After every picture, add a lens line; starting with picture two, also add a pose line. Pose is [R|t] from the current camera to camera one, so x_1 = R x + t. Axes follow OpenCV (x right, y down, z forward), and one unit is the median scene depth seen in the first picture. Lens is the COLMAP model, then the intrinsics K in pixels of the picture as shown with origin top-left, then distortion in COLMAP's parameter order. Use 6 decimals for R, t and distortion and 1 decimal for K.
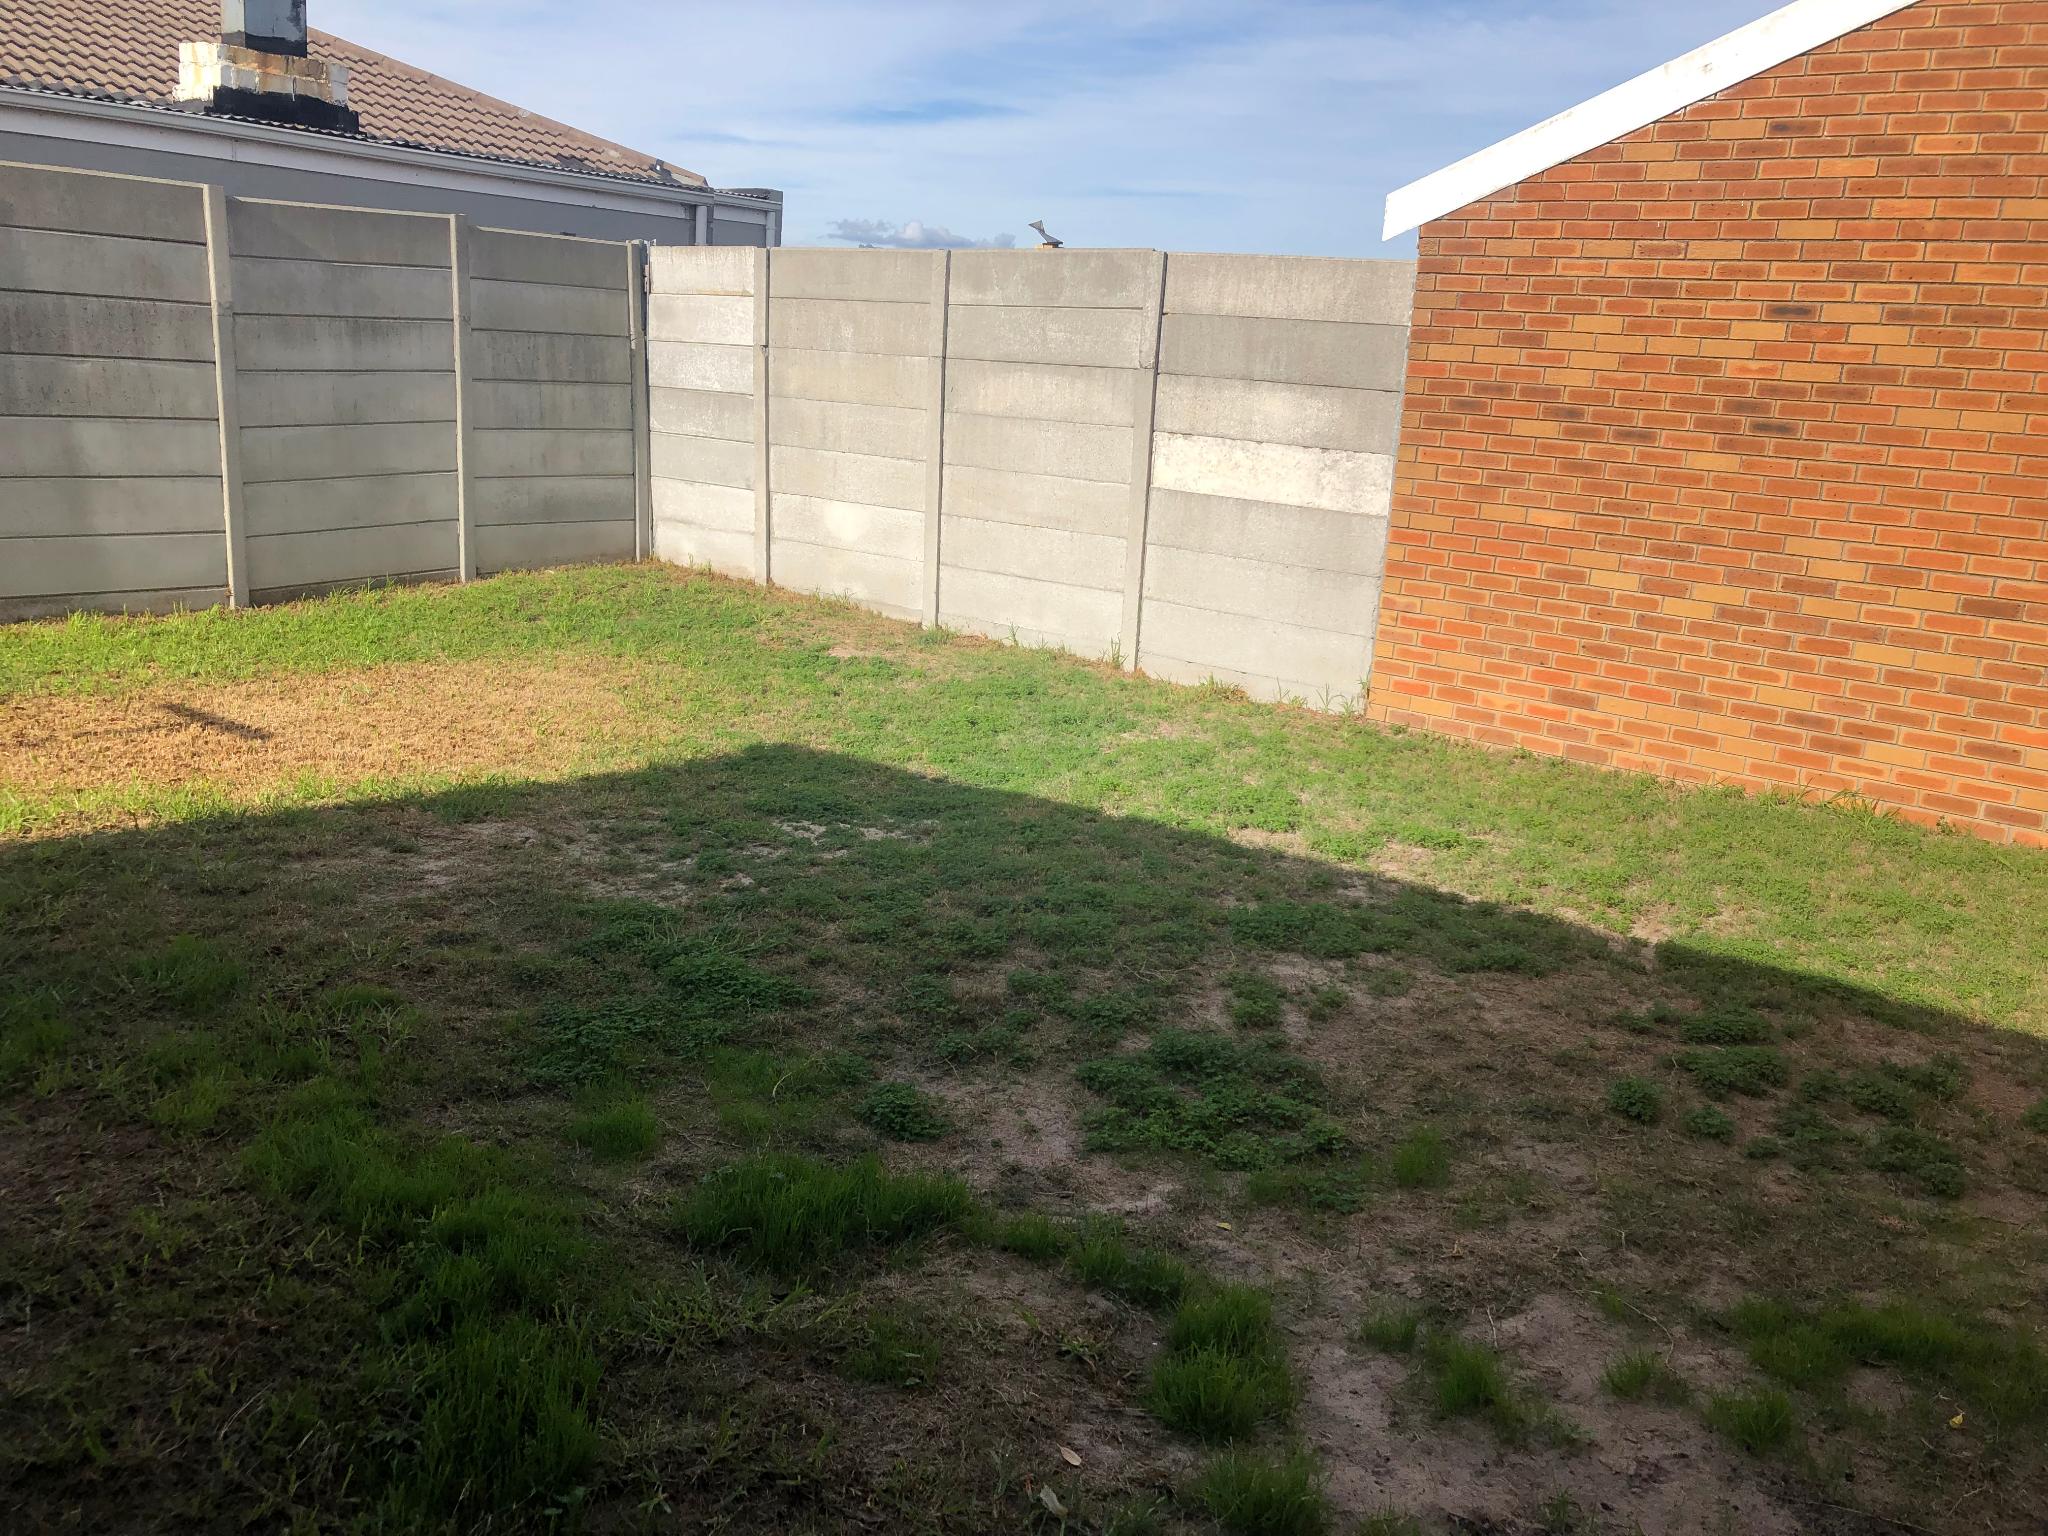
lens RADIAL K [[1674.8, 0, 1033.4], [0, 1674.8, 747.8], [0, 0, 1]] dist [0.034840, -0.048659]
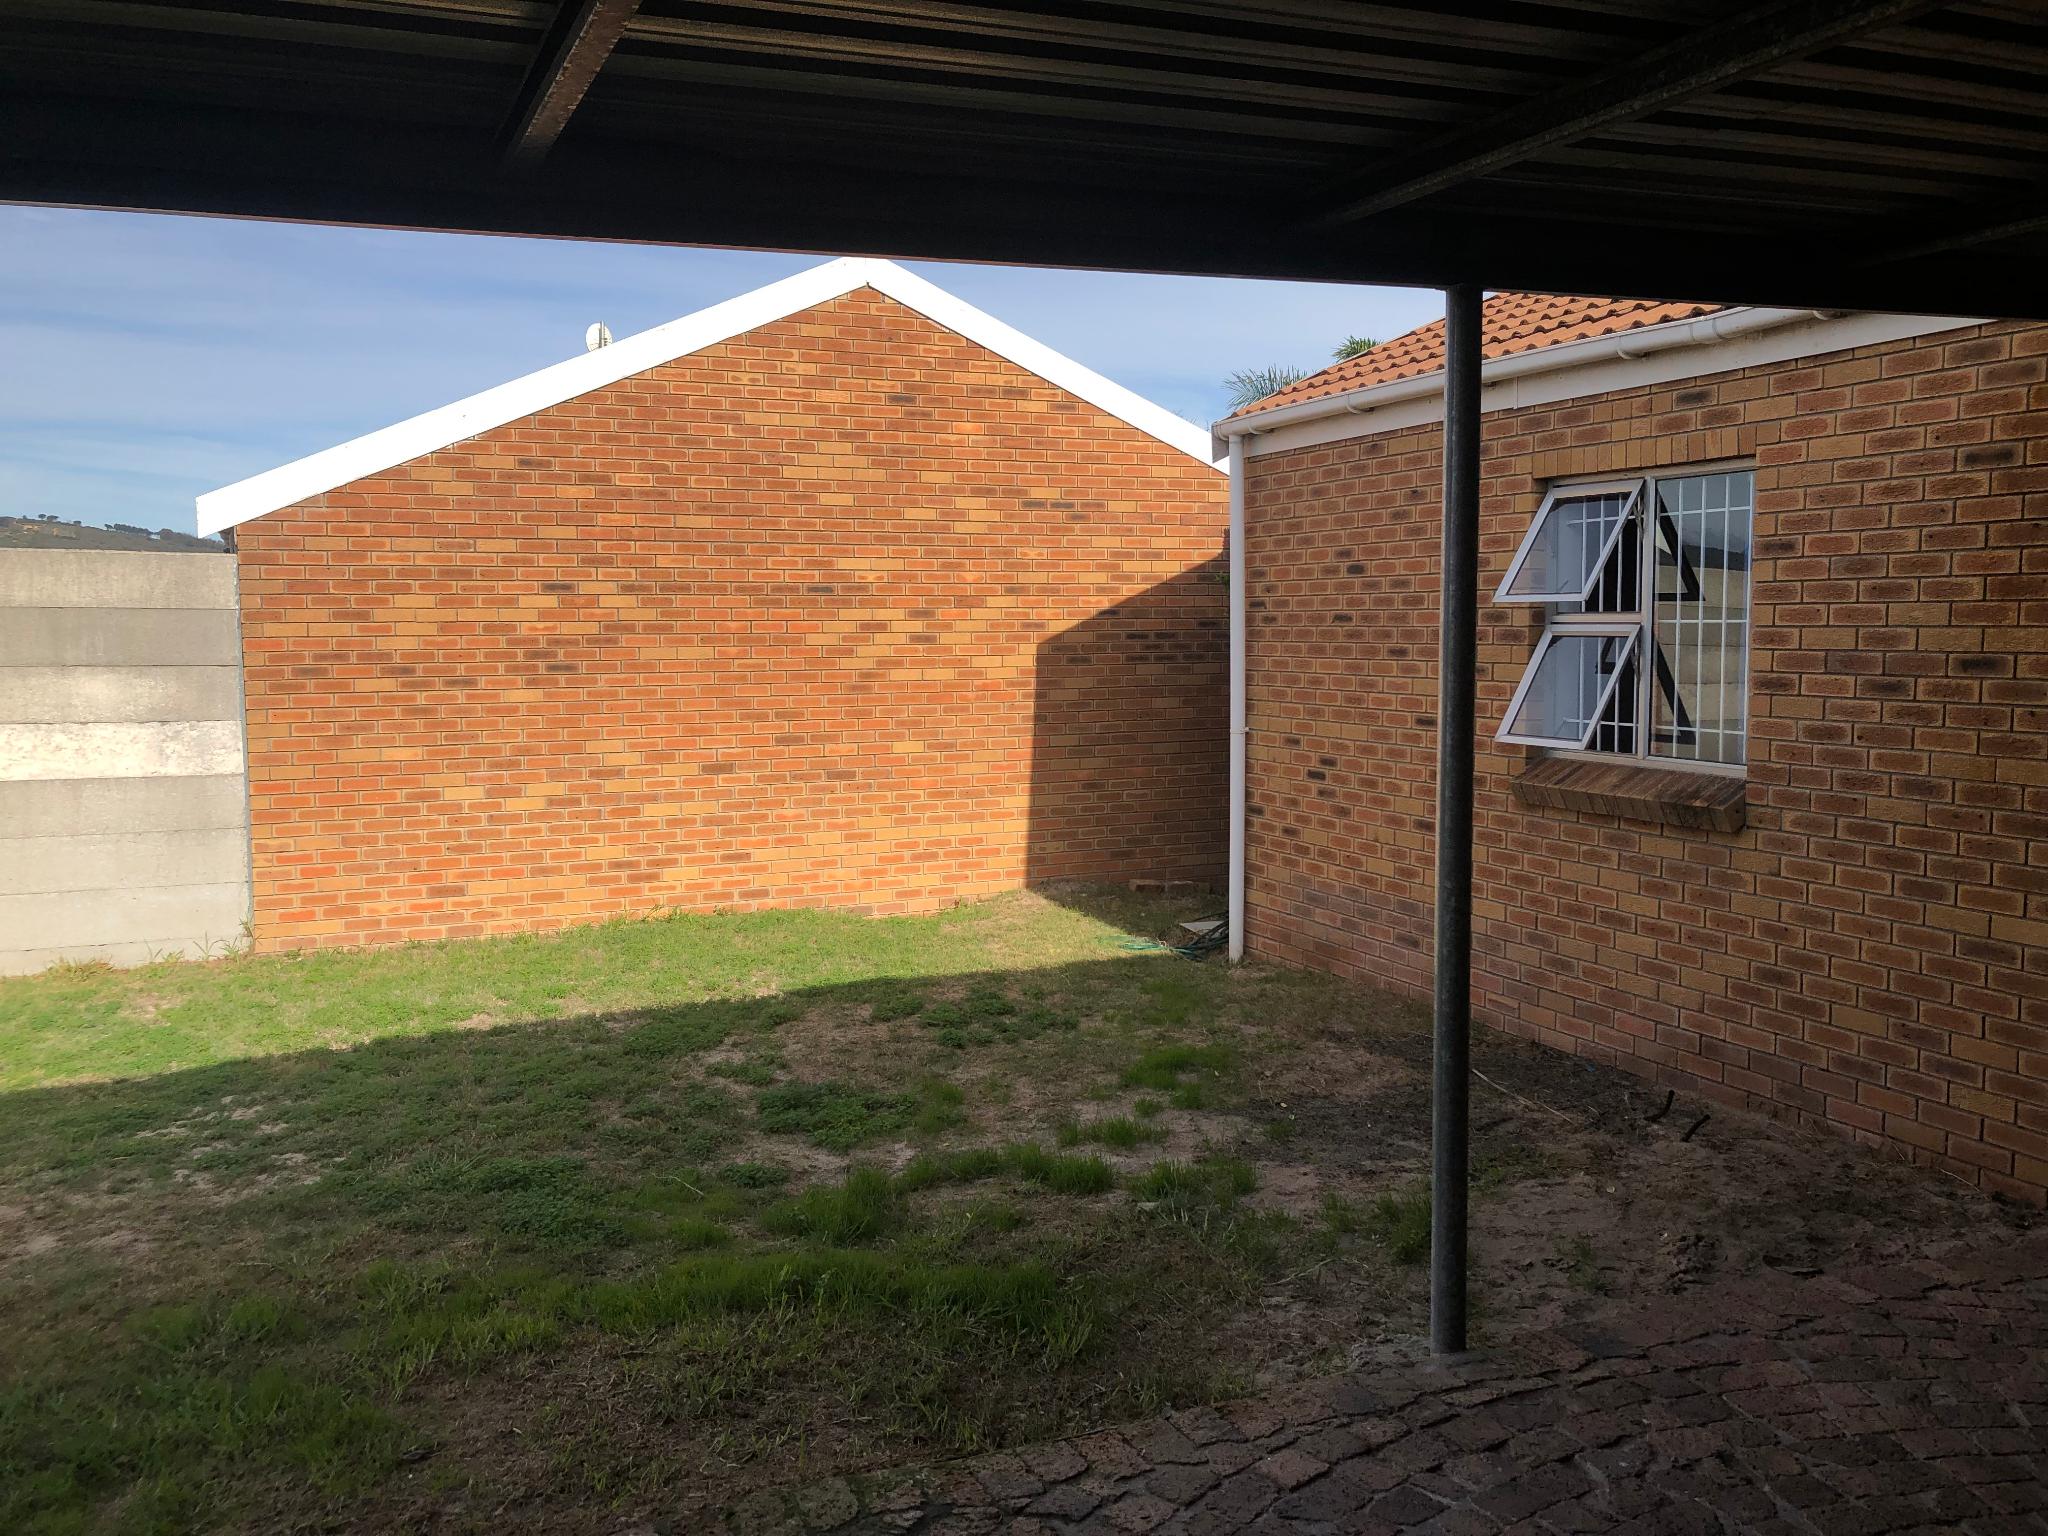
lens RADIAL K [[1674.8, 0, 1021.9], [0, 1674.8, 775.9], [0, 0, 1]] dist [0.034840, -0.048659]
pose [[0.451891, -0.146412, 0.879976, -0.637062], [0.237772, 0.970522, 0.039375, -0.065432], [-0.859802, 0.191441, 0.473383, 0.017479]]
